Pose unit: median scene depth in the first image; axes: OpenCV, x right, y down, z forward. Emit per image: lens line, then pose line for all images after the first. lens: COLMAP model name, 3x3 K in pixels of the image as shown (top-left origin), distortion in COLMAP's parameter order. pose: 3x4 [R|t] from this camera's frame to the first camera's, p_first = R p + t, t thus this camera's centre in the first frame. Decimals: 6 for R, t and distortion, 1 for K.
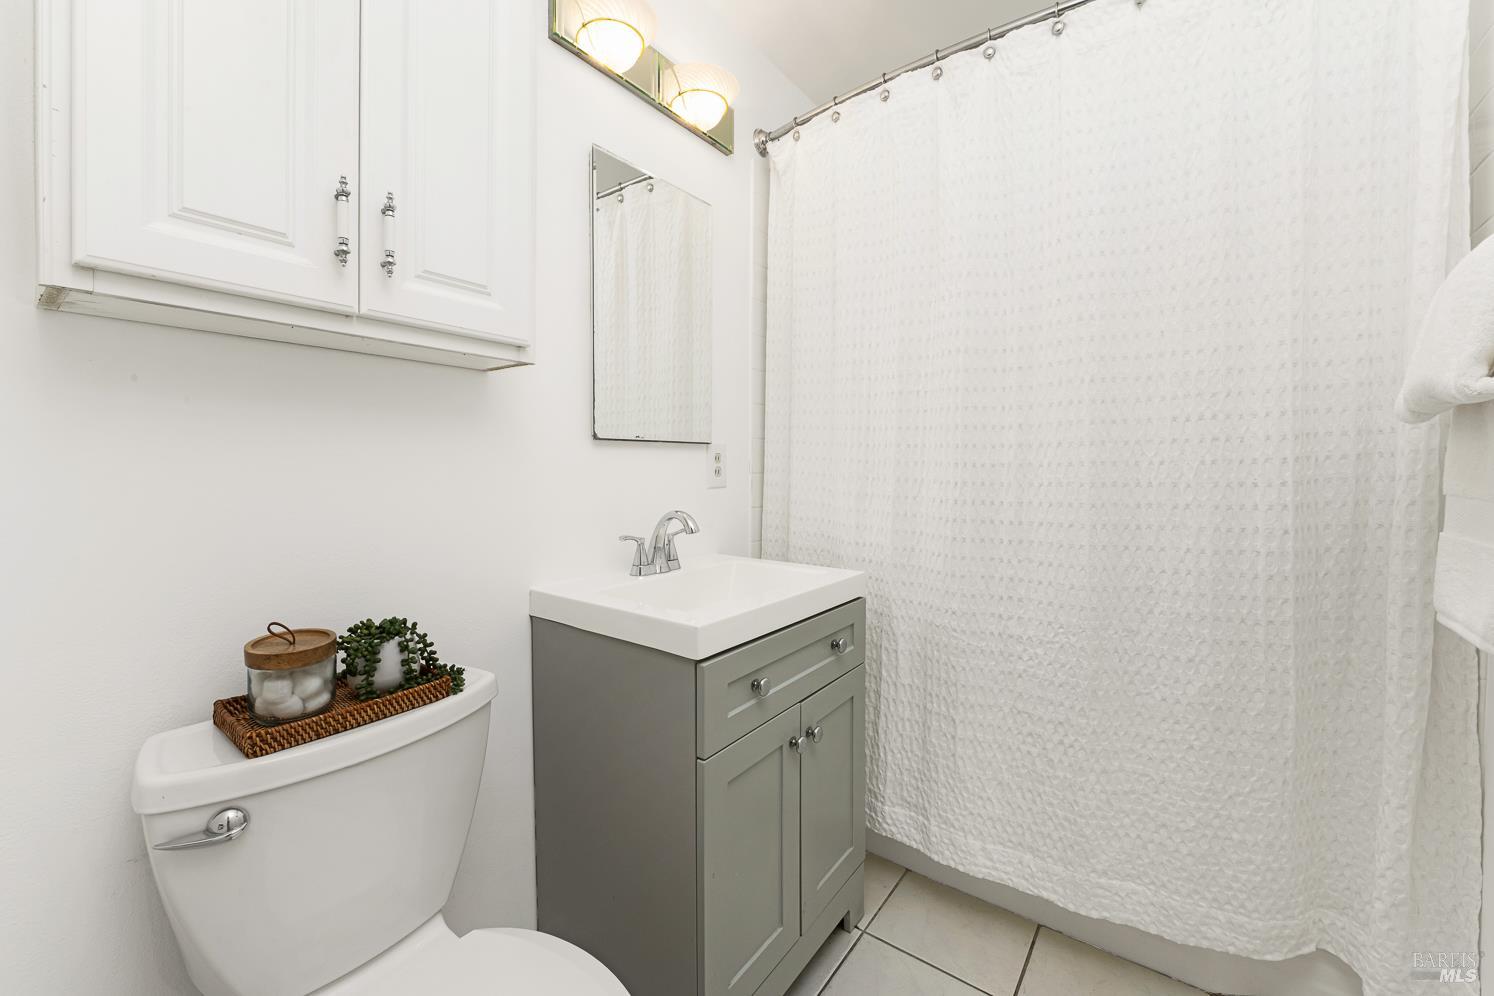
lens RADIAL K [[595.7, 0, 740.7], [0, 595.7, 464.1], [0, 0, 1]] dist [0.000193, 0.000007]
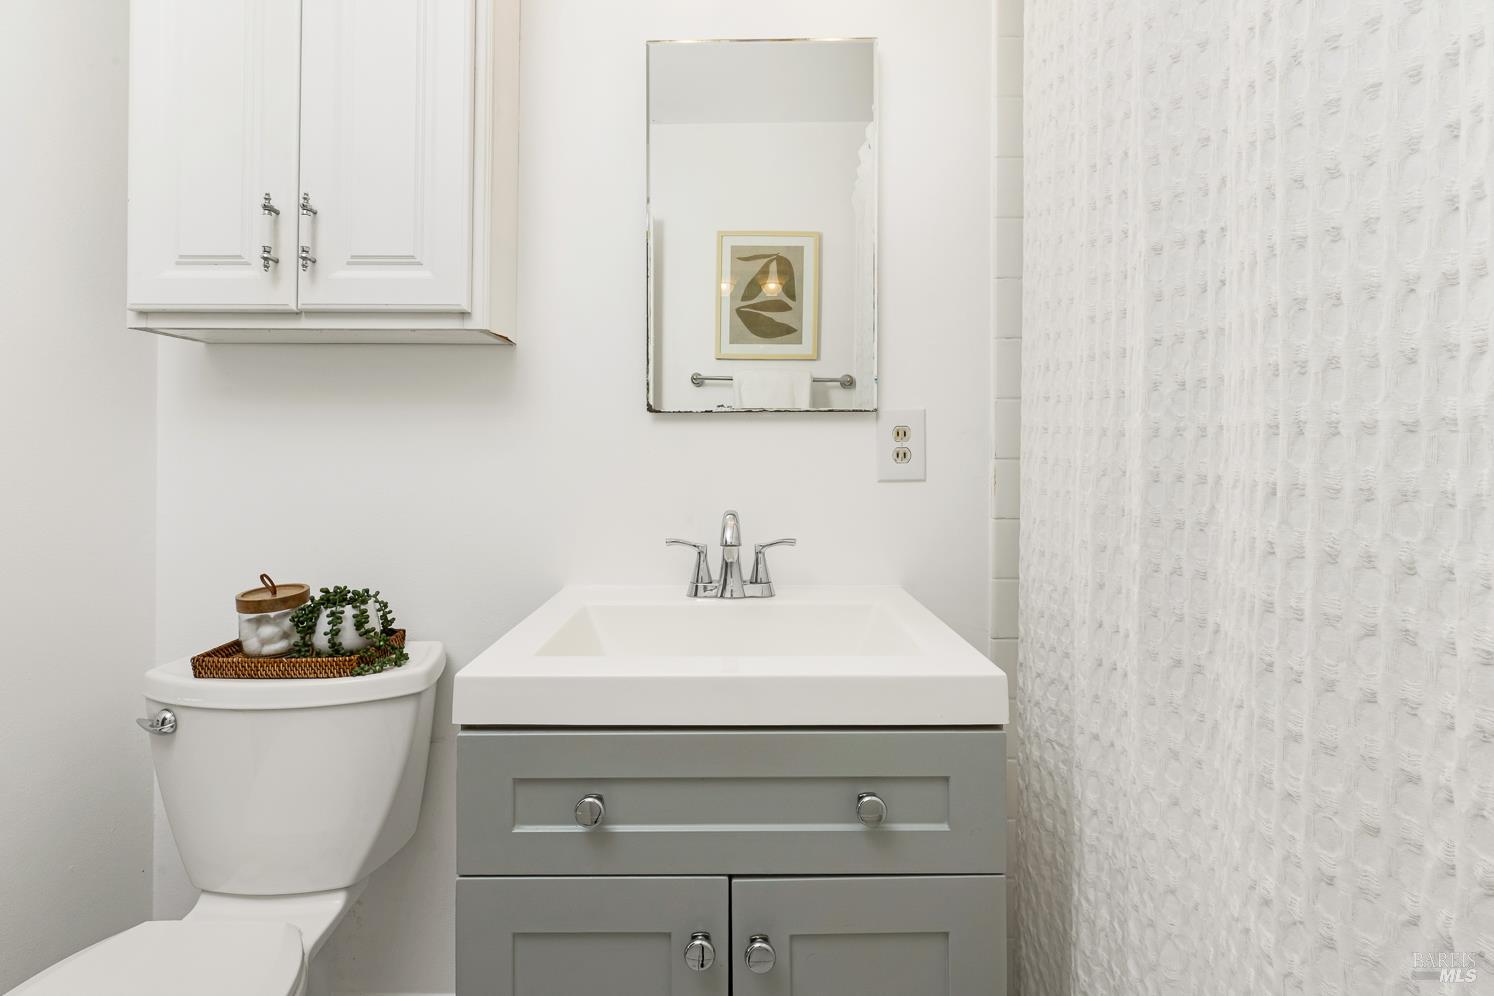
lens RADIAL K [[611.9, 0, 741.6], [0, 611.9, 443.0], [0, 0, 1]] dist [0.001184, -0.005420]
pose [[0.593212, -0.015422, -0.804898, 0.468627], [0.004117, 0.999862, -0.016123, 0.011960], [0.805036, 0.006250, 0.593194, 0.601030]]
